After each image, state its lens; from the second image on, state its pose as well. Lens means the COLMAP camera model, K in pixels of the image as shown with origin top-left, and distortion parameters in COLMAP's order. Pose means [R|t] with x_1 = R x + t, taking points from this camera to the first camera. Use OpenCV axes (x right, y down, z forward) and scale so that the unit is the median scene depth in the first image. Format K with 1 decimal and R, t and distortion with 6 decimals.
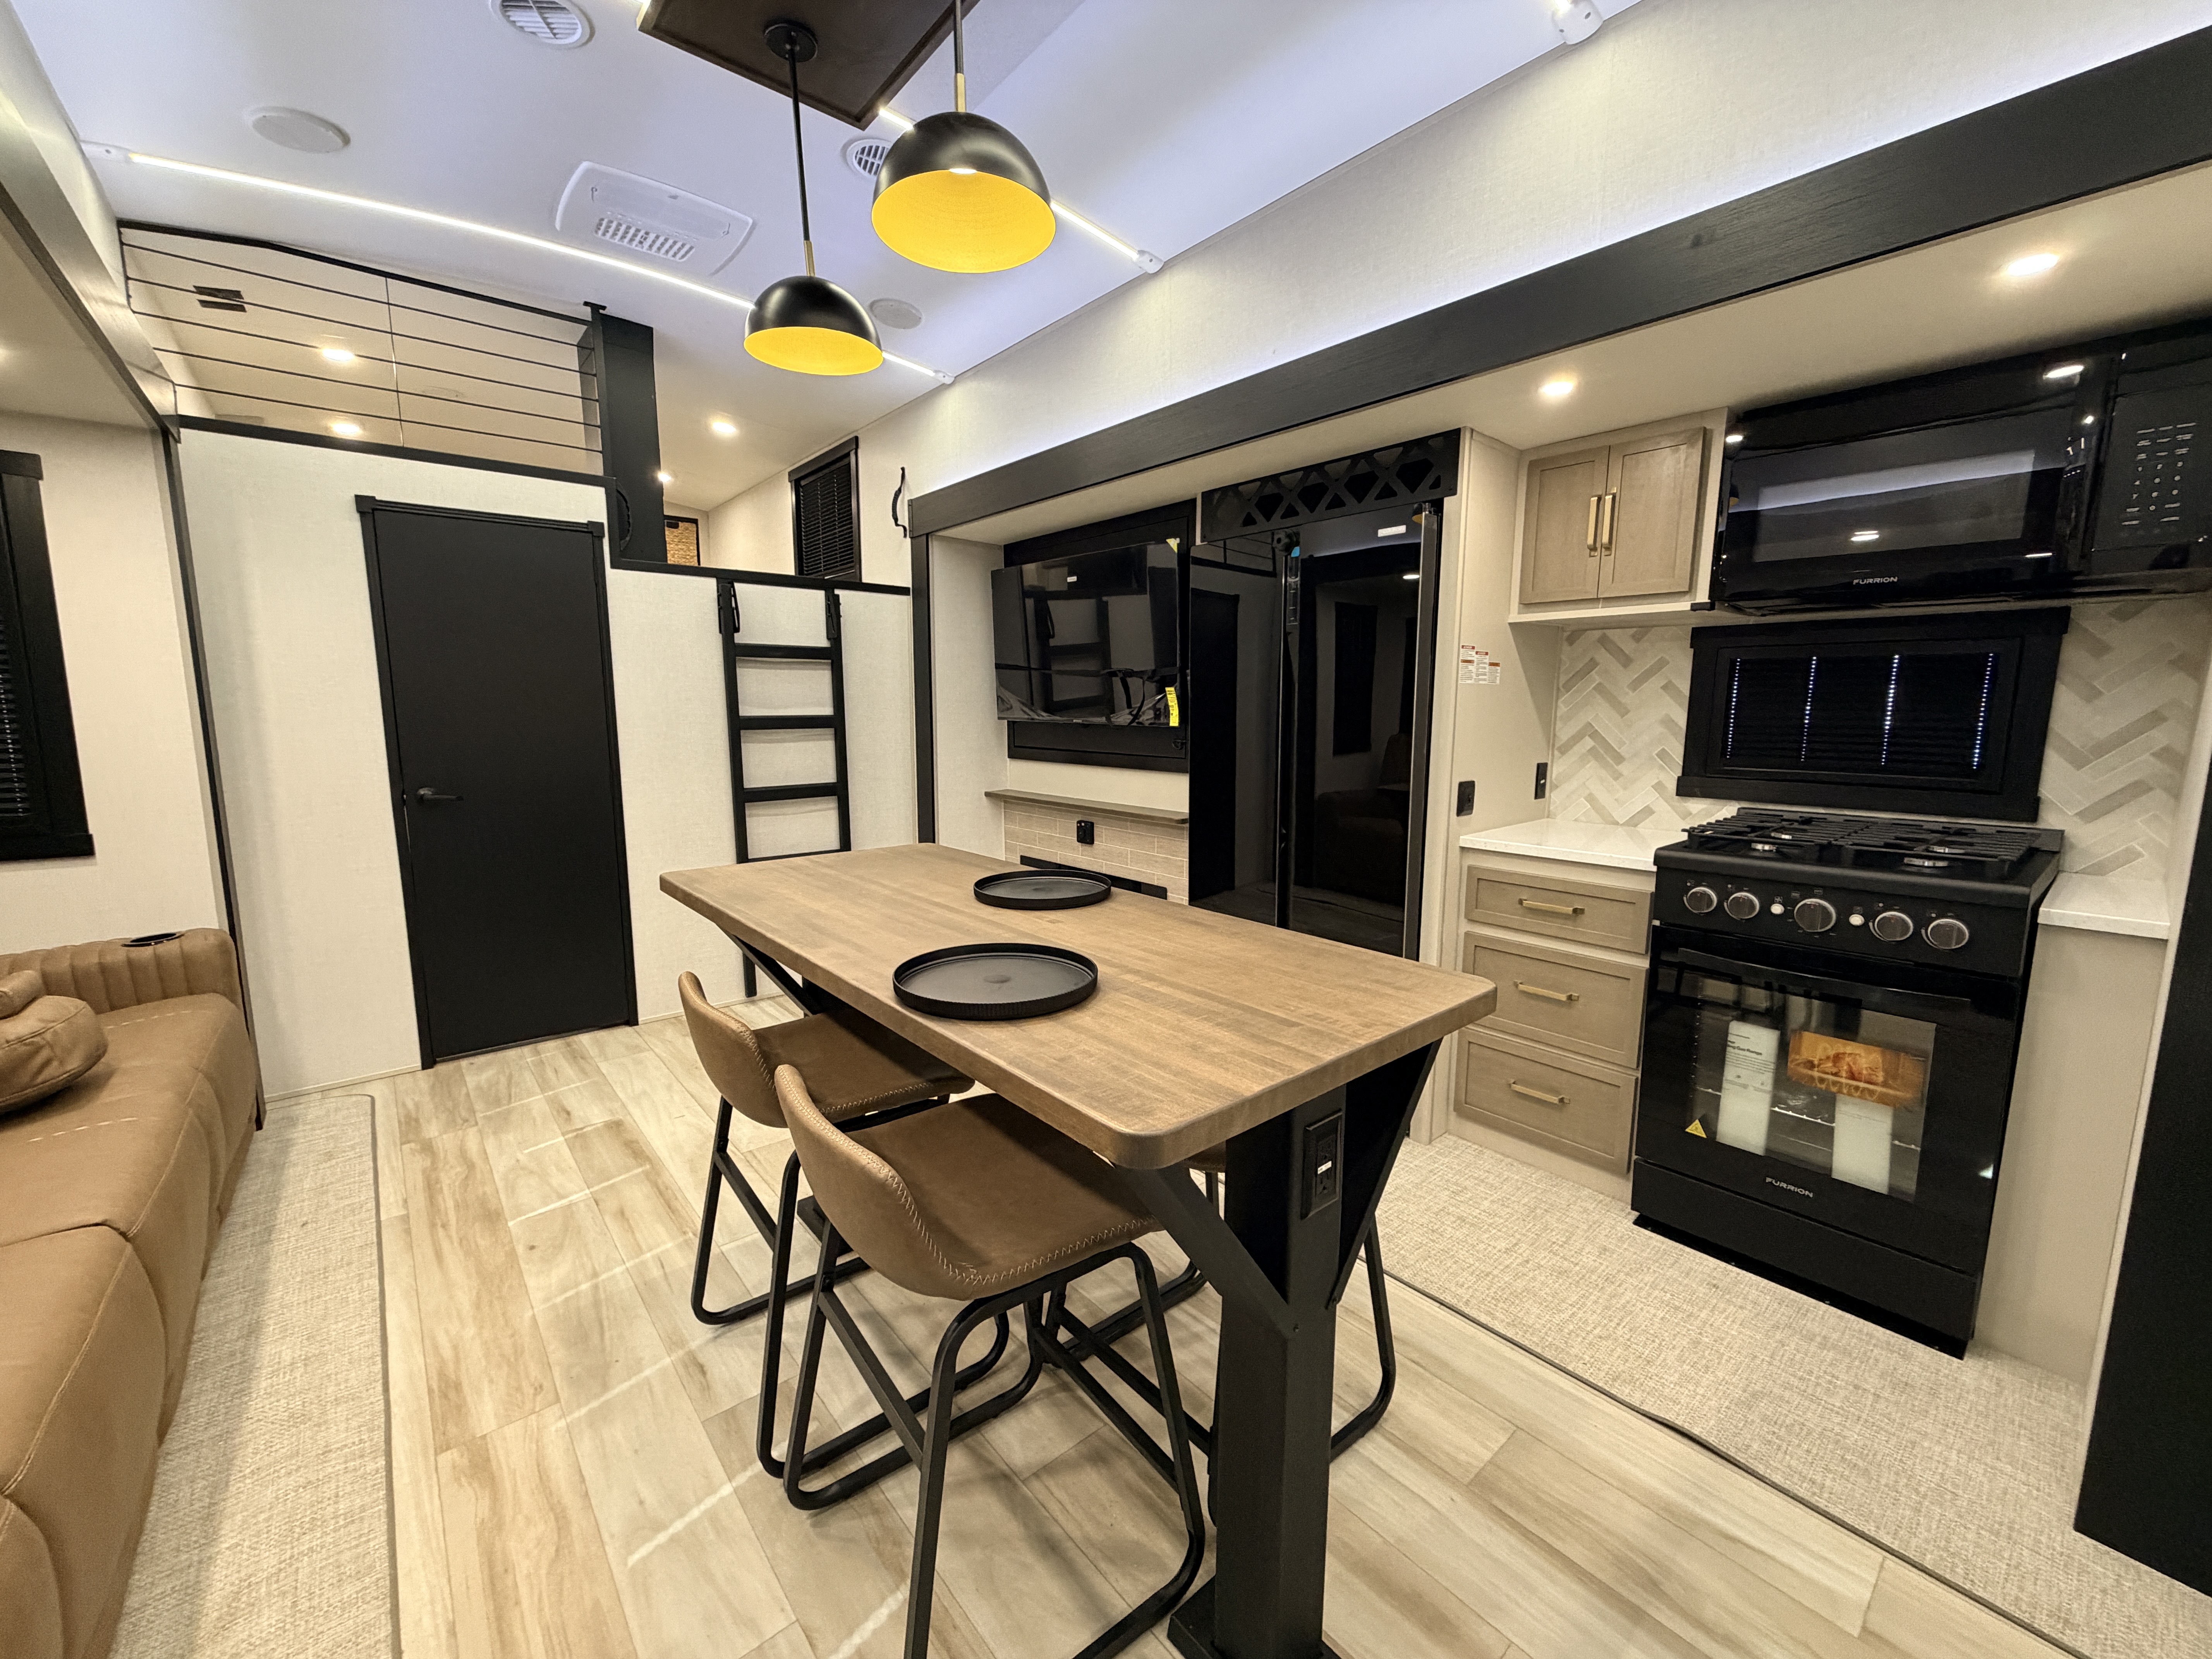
lens RADIAL K [[881.8, 0, 1098.9], [0, 881.8, 825.6], [0, 0, 1]] dist [0.000949, -0.000015]
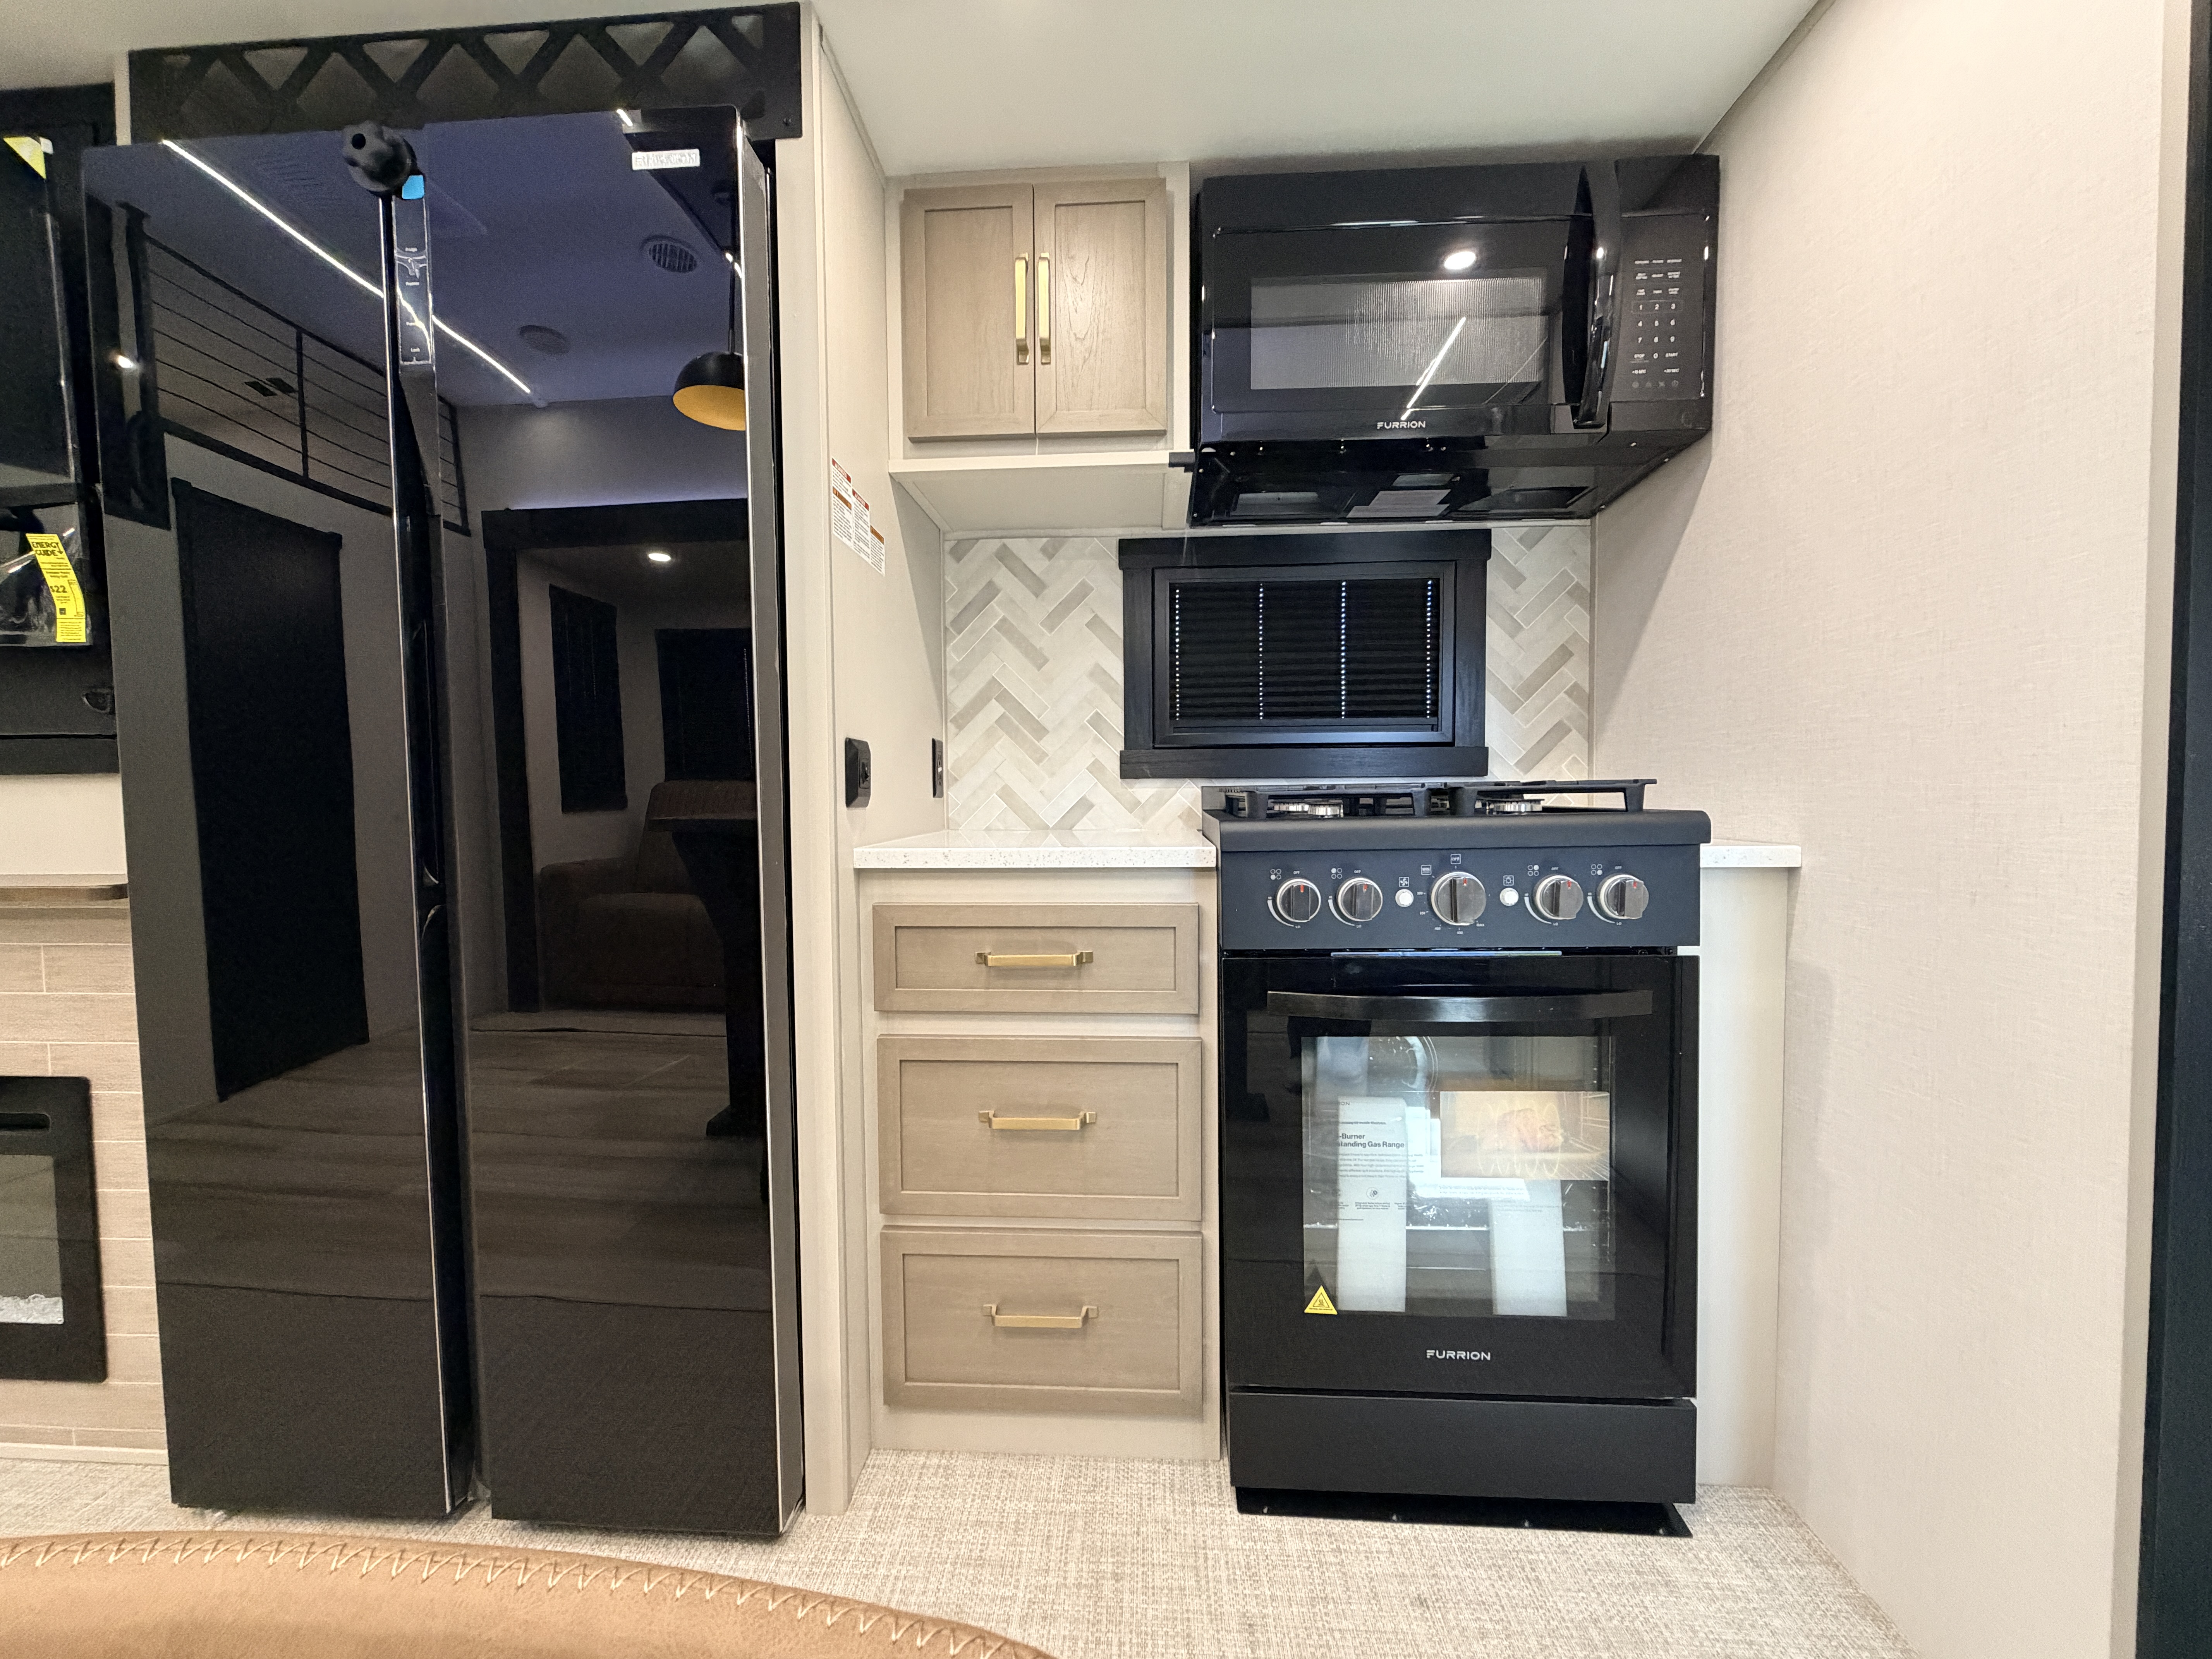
lens RADIAL K [[881.8, 0, 1100.8], [0, 881.8, 830.8], [0, 0, 1]] dist [0.000949, -0.000015]
pose [[0.691045, -0.035656, 0.721931, 0.136270], [0.108677, 0.992554, -0.055006, 0.042386], [-0.714595, 0.116469, 0.689775, 0.520156]]
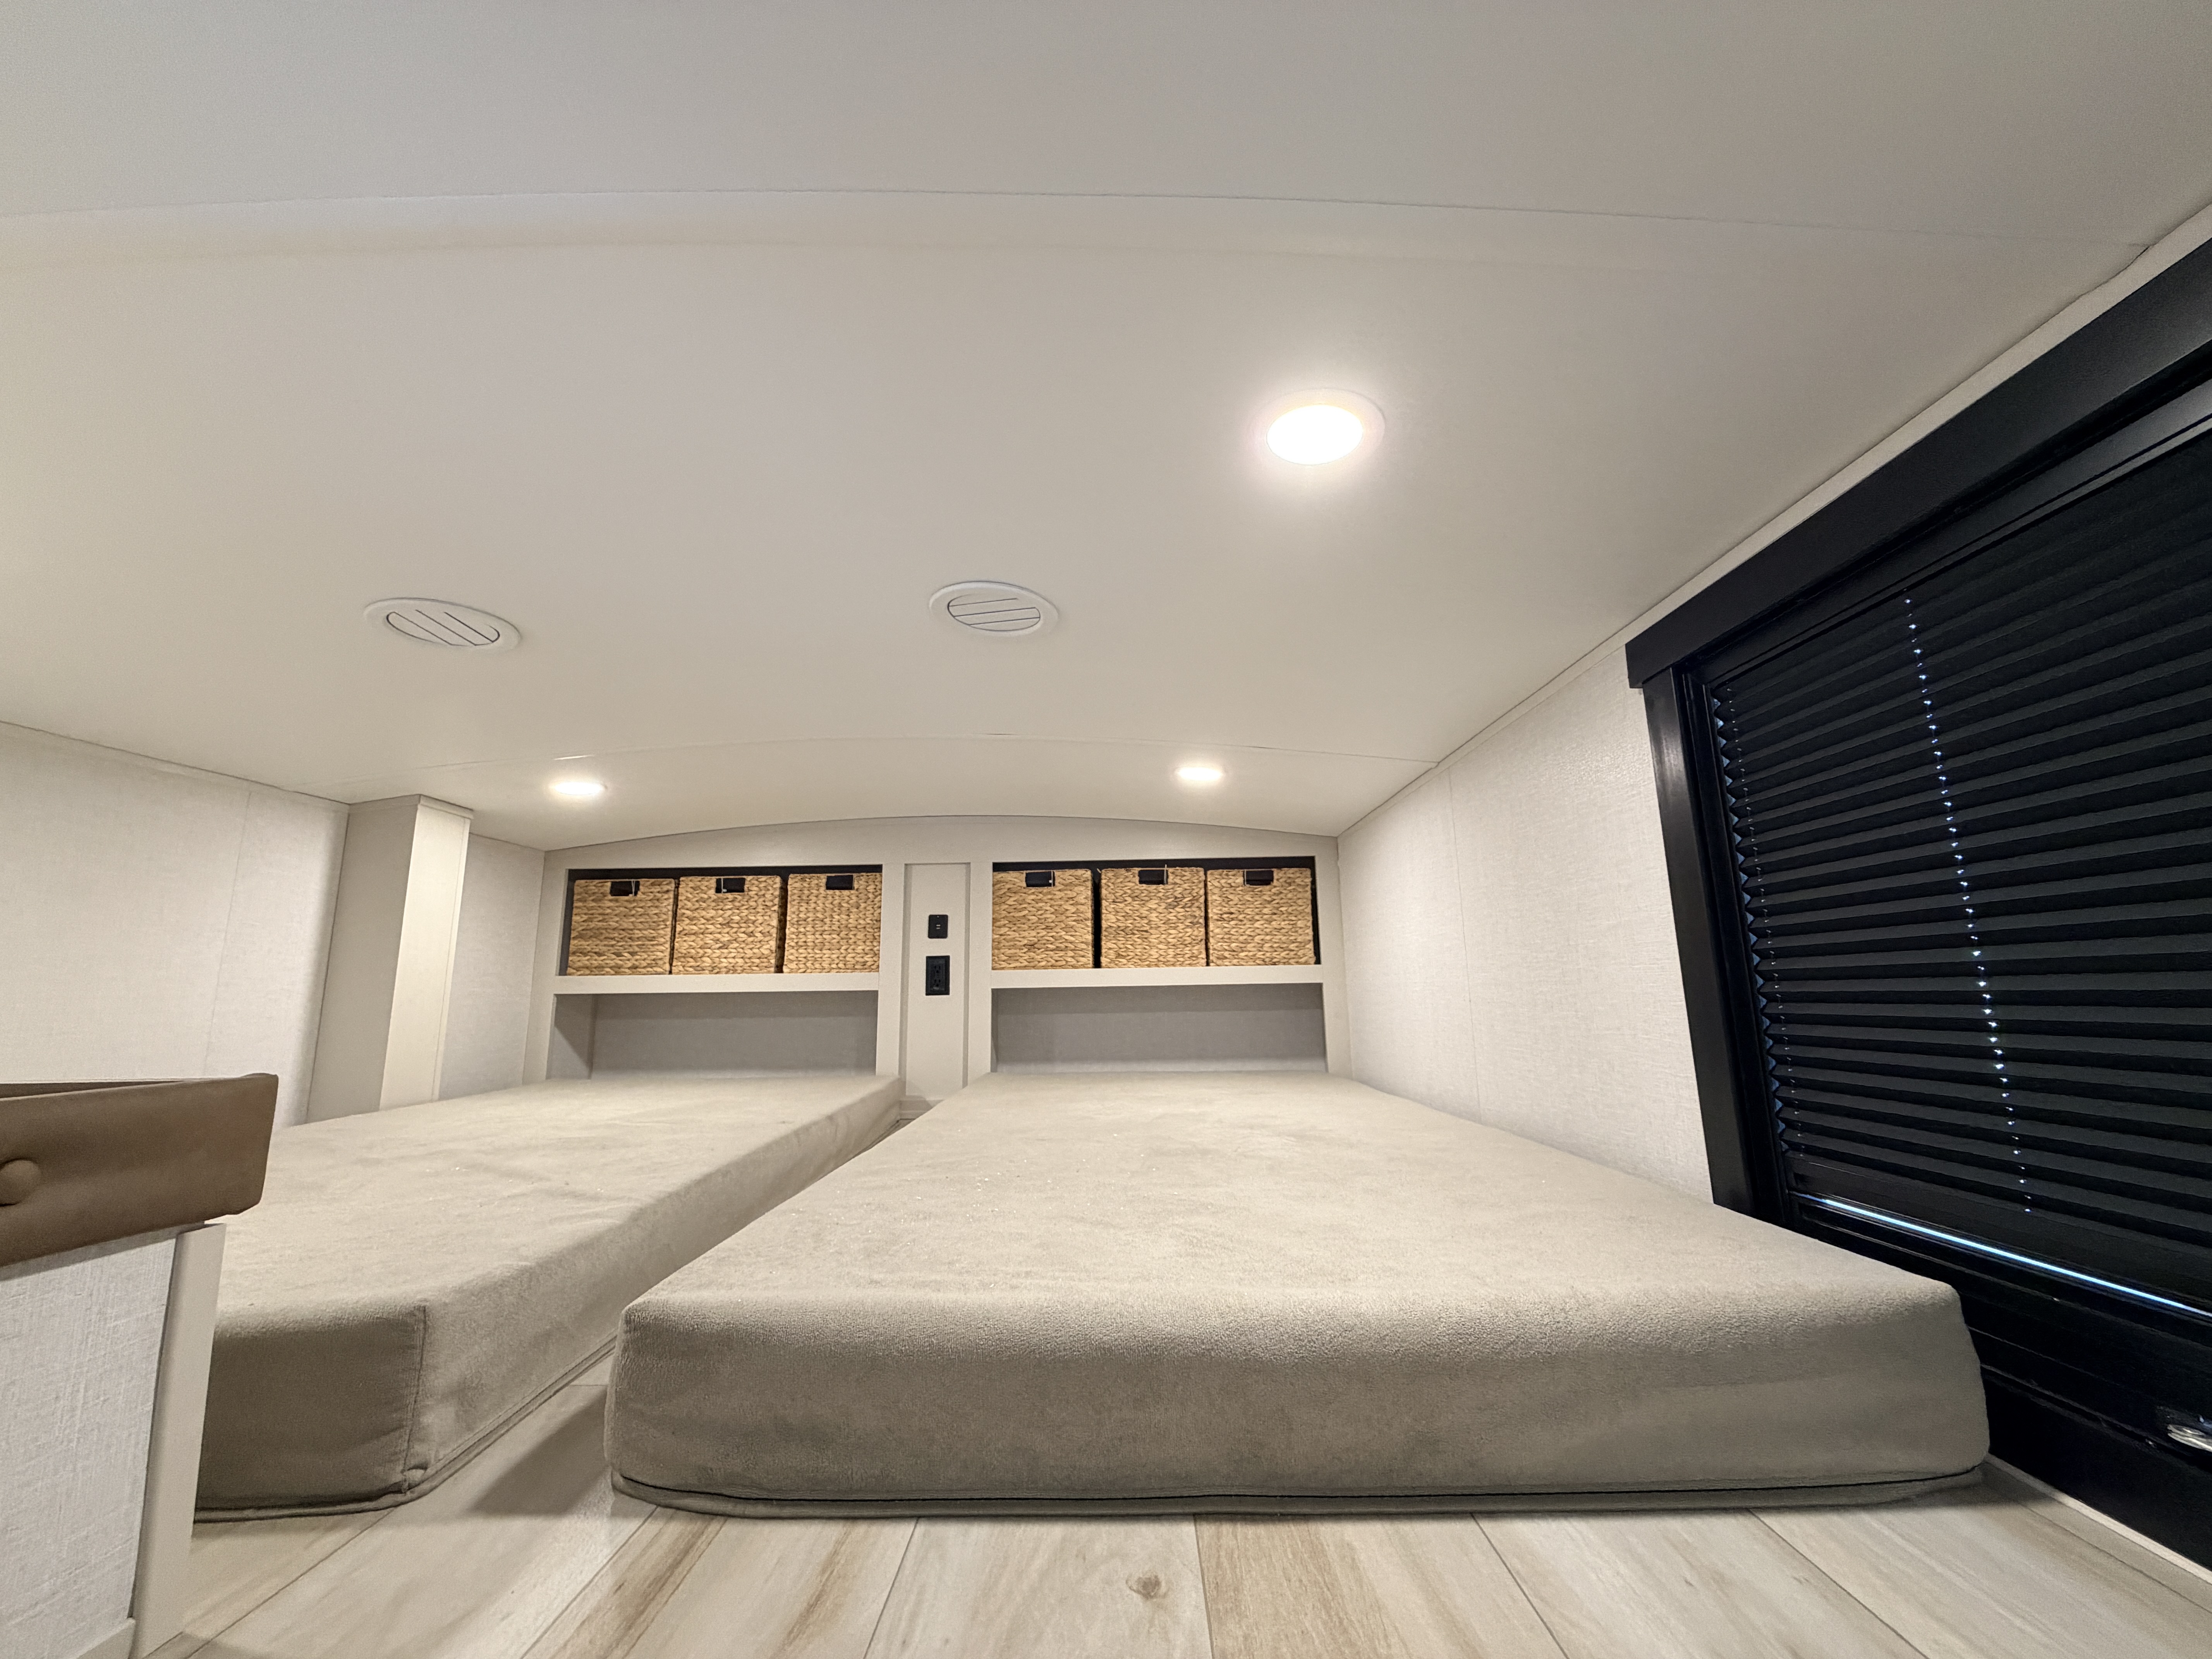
lens RADIAL K [[881.8, 0, 1107.9], [0, 881.8, 829.9], [0, 0, 1]] dist [0.000949, -0.000015]
pose [[0.760341, -0.132999, -0.635762, -0.604737], [-0.069486, 0.956538, -0.283207, -0.545248], [0.645797, 0.259510, 0.718054, 1.470646]]
